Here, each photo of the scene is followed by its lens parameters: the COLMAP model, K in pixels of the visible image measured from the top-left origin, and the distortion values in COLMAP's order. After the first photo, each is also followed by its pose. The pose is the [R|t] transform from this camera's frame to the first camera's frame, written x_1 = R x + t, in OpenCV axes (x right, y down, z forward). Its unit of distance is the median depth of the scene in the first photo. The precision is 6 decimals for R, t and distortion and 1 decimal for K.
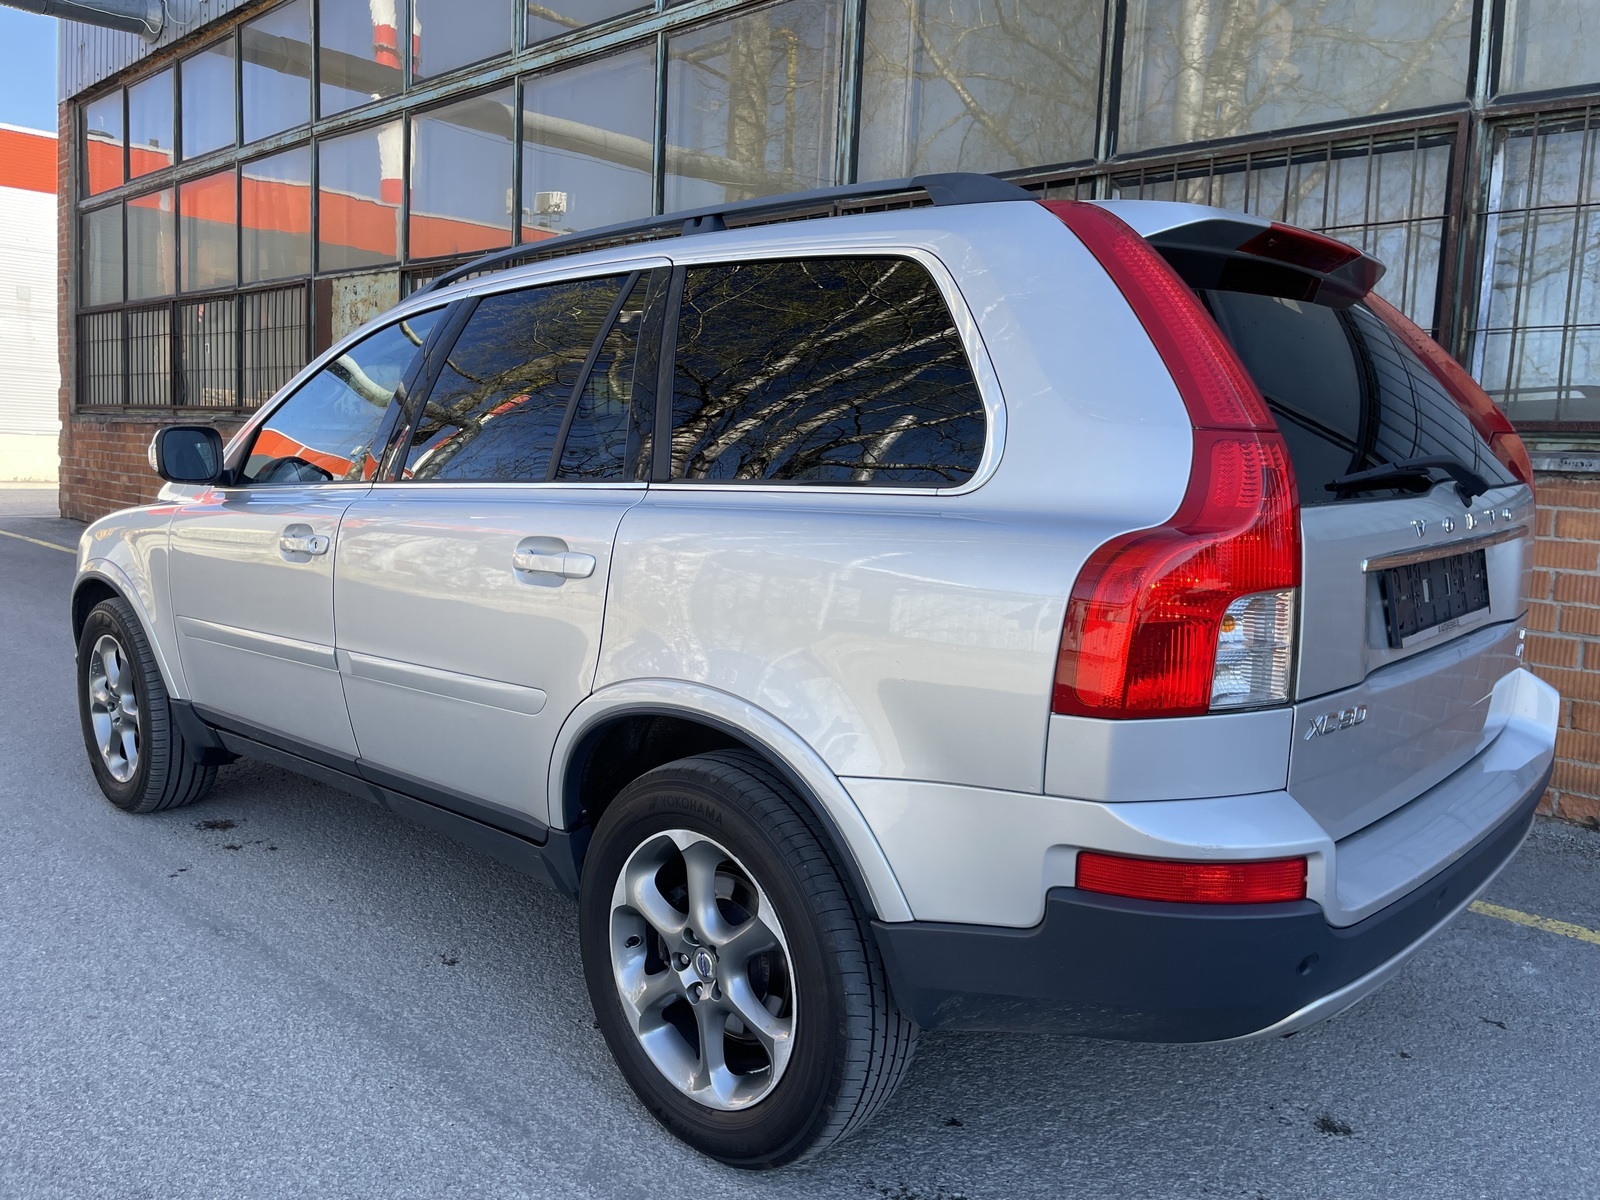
lens RADIAL K [[1244.9, 0, 787.3], [0, 1244.9, 594.6], [0, 0, 1]] dist [0.065024, -0.088470]
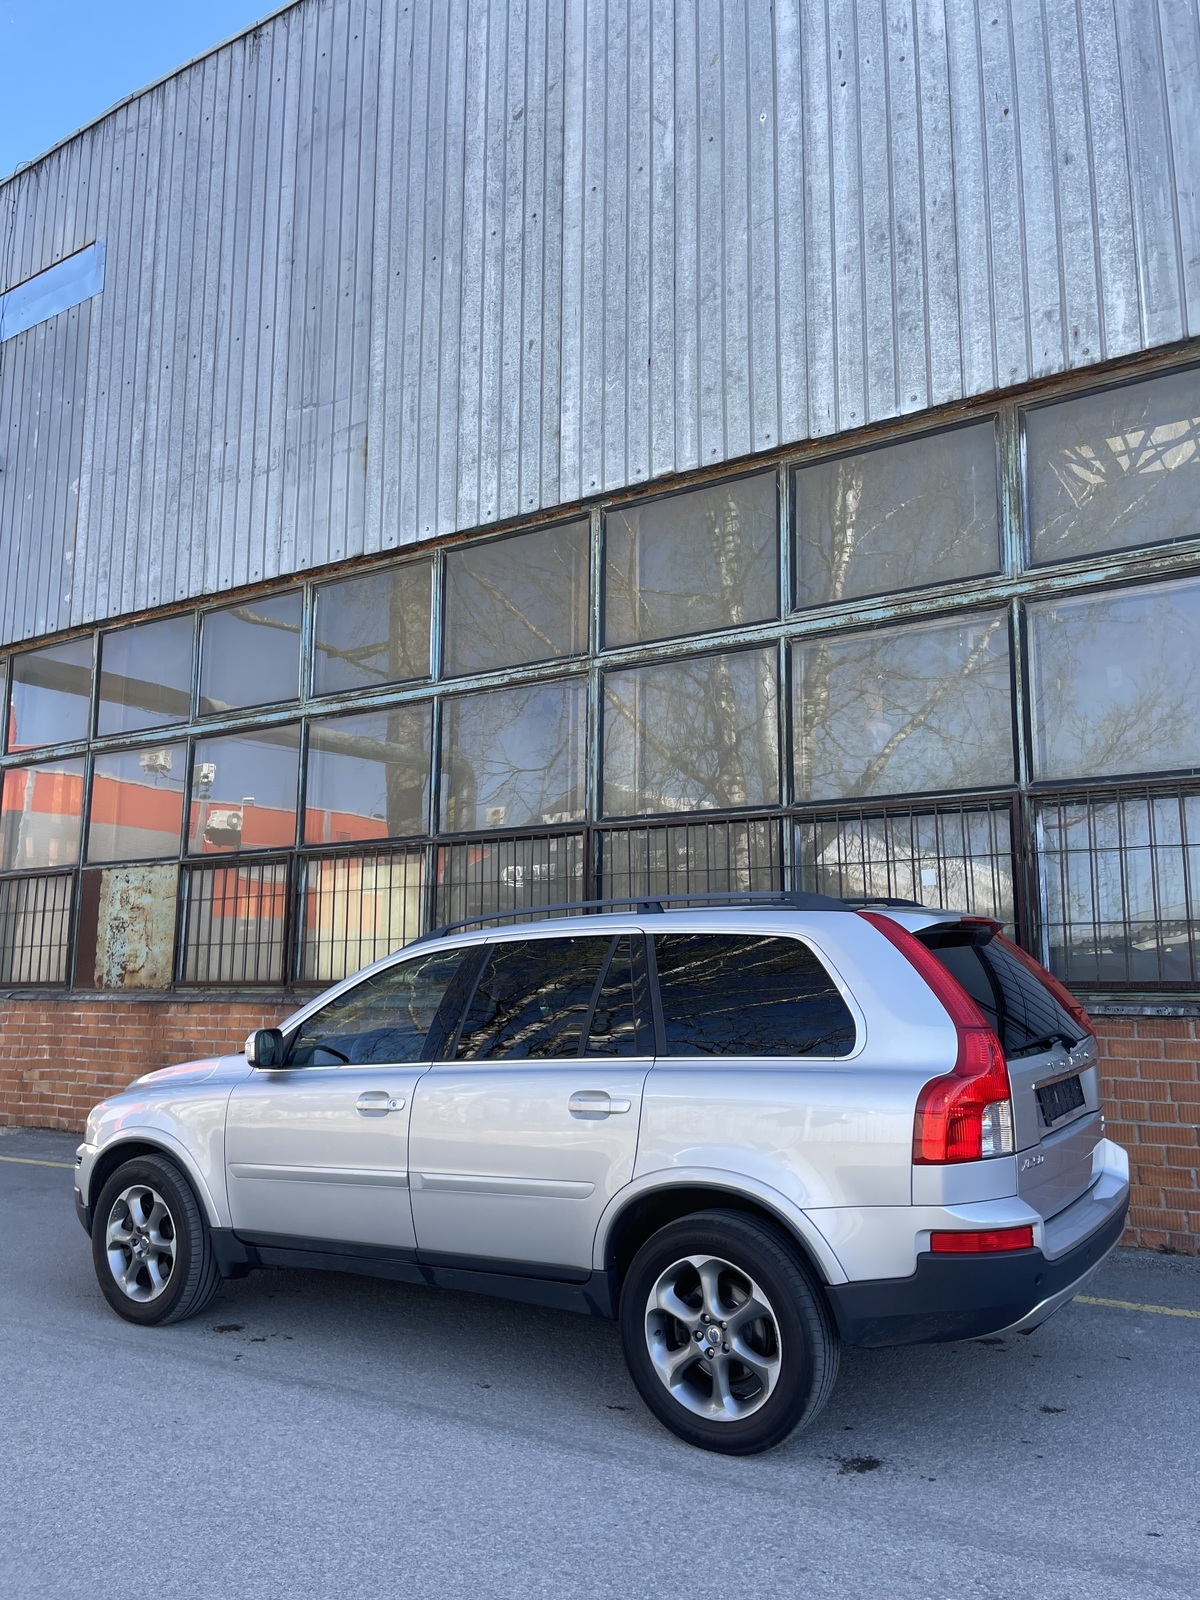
lens RADIAL K [[1244.9, 0, 605.7], [0, 1244.9, 797.8], [0, 0, 1]] dist [0.065024, -0.088470]
pose [[0.983882, -0.012860, 0.178356, -0.438893], [0.057856, 0.966655, -0.249461, -0.004826], [-0.169201, 0.255759, 0.951818, -0.723090]]
